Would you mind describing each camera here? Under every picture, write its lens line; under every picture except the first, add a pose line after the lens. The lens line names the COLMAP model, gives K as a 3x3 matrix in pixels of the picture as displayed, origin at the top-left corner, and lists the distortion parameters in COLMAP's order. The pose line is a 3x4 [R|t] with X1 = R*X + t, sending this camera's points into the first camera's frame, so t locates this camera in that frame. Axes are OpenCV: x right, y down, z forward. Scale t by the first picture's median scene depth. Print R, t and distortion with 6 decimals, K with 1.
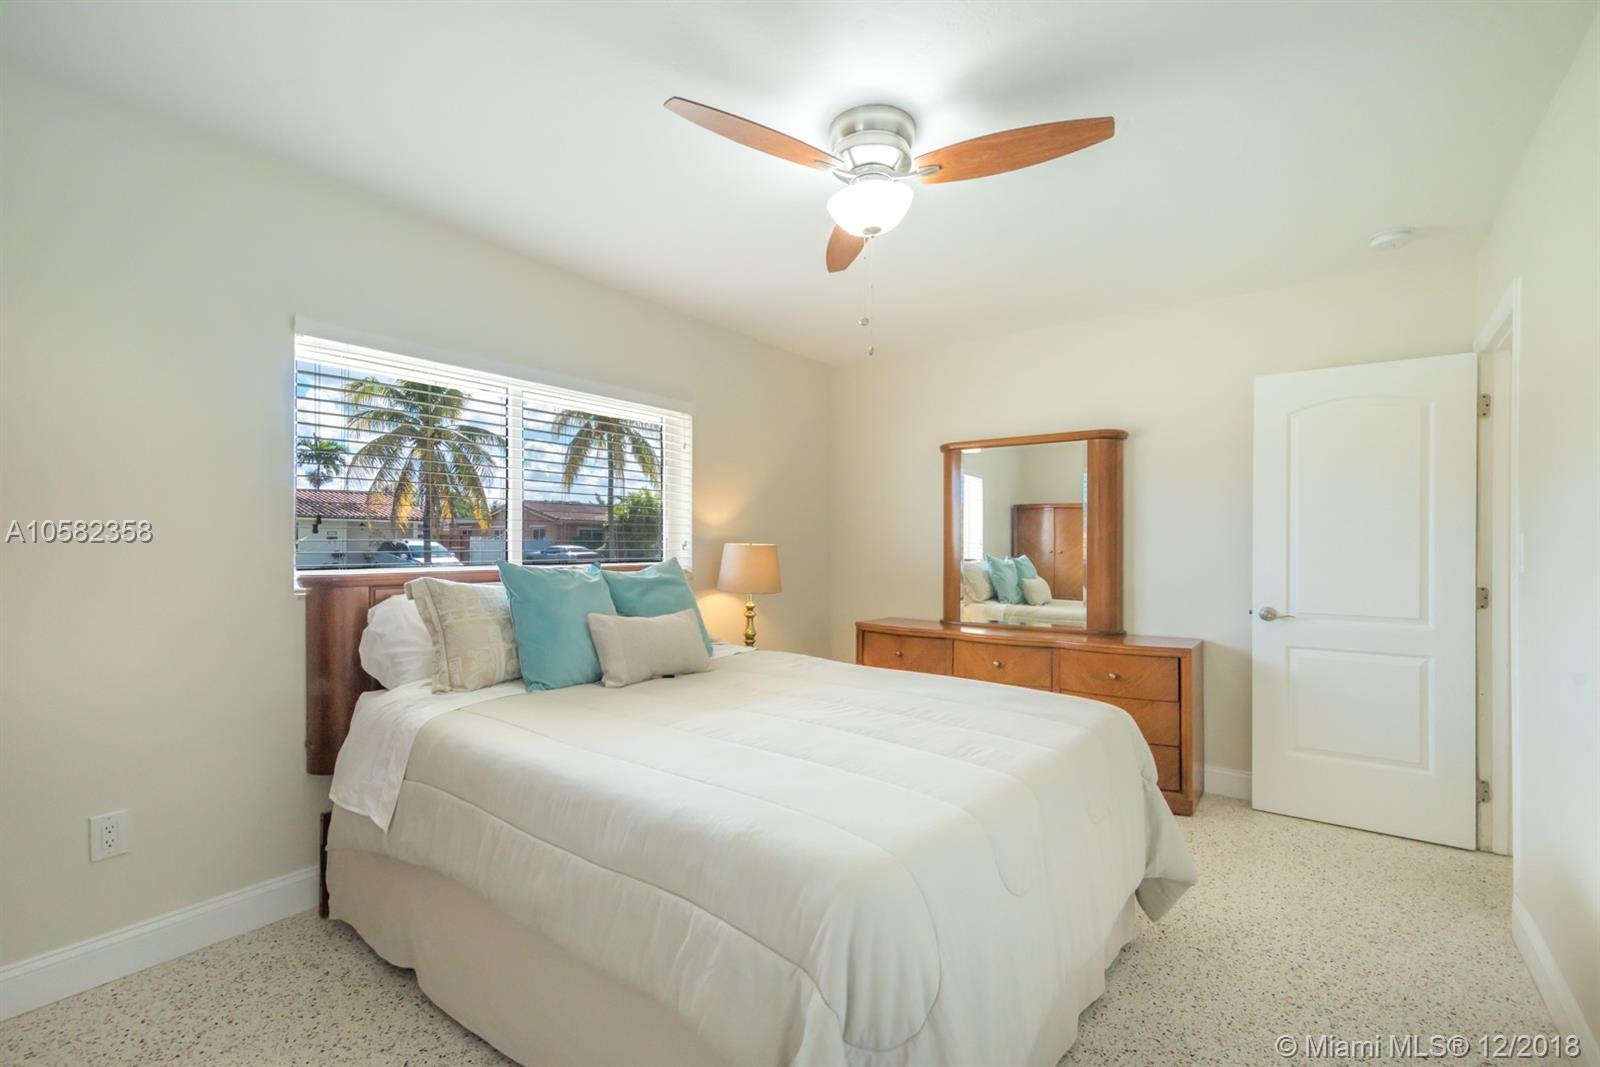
lens RADIAL K [[717.9, 0, 794.9], [0, 717.9, 530.7], [0, 0, 1]] dist [0.010520, 0.000016]
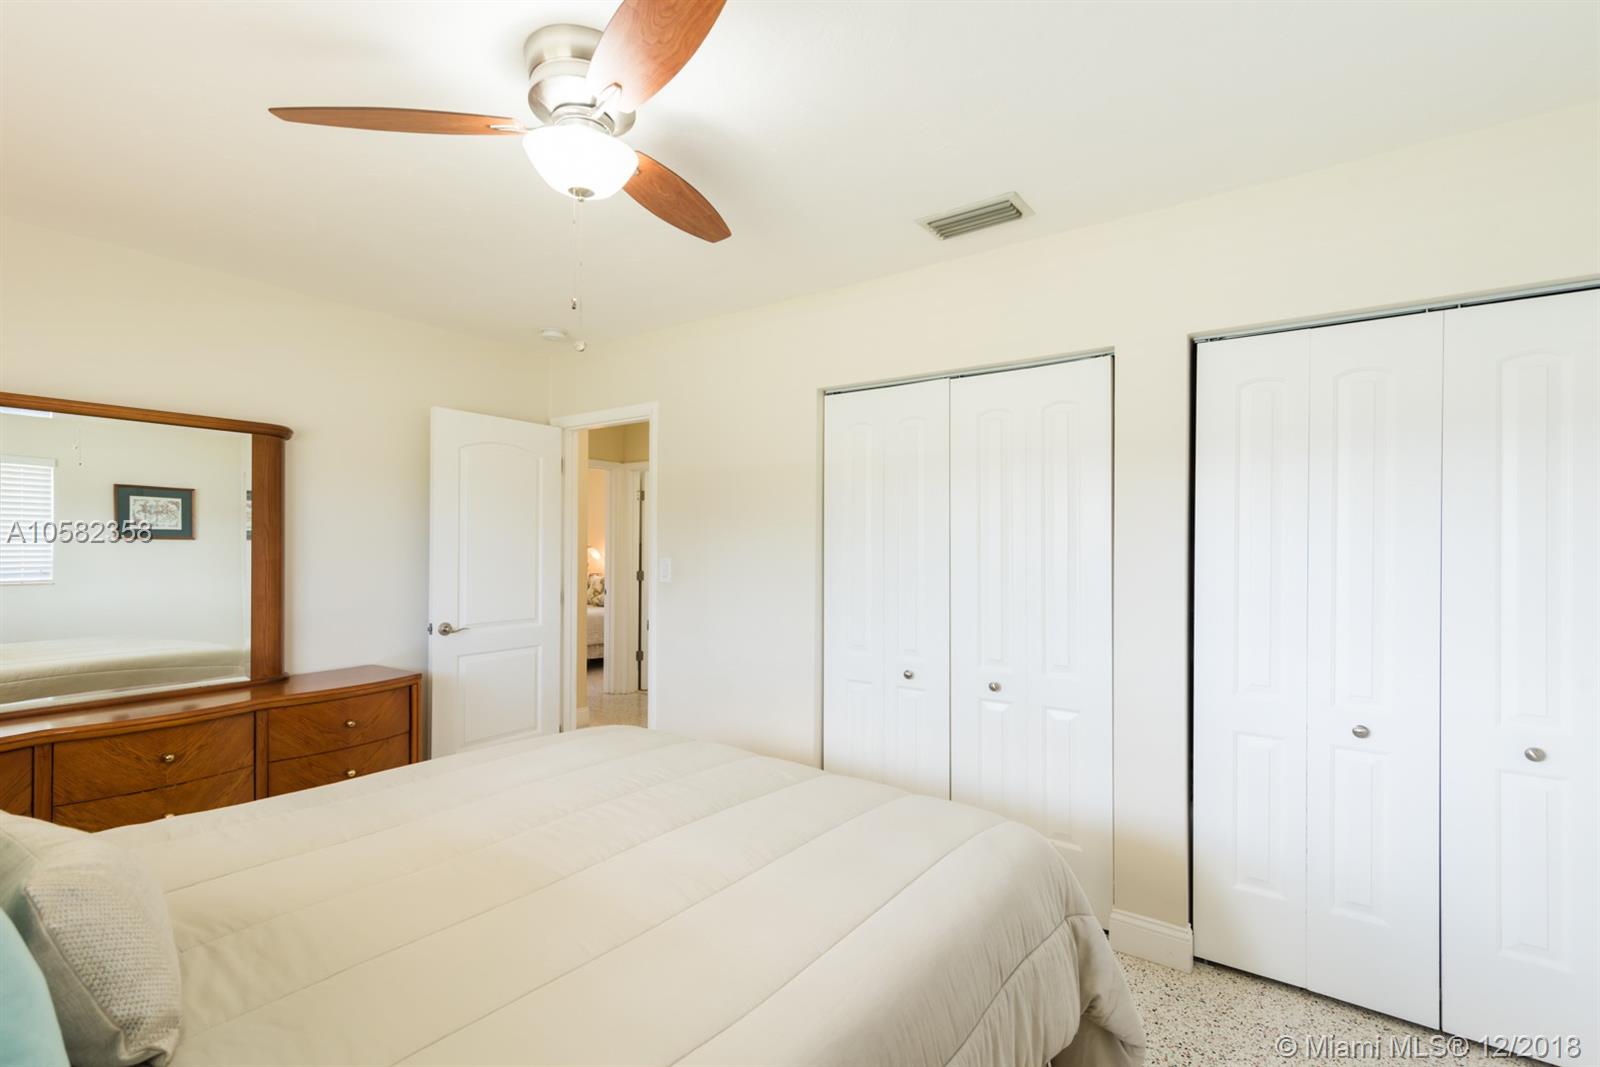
lens RADIAL K [[717.9, 0, 794.9], [0, 717.9, 530.7], [0, 0, 1]] dist [0.010520, 0.000016]
pose [[-0.036703, 0.017887, 0.999166, -0.451368], [-0.019399, 0.999639, -0.018608, -0.022944], [-0.999138, -0.020066, -0.036343, 0.521940]]
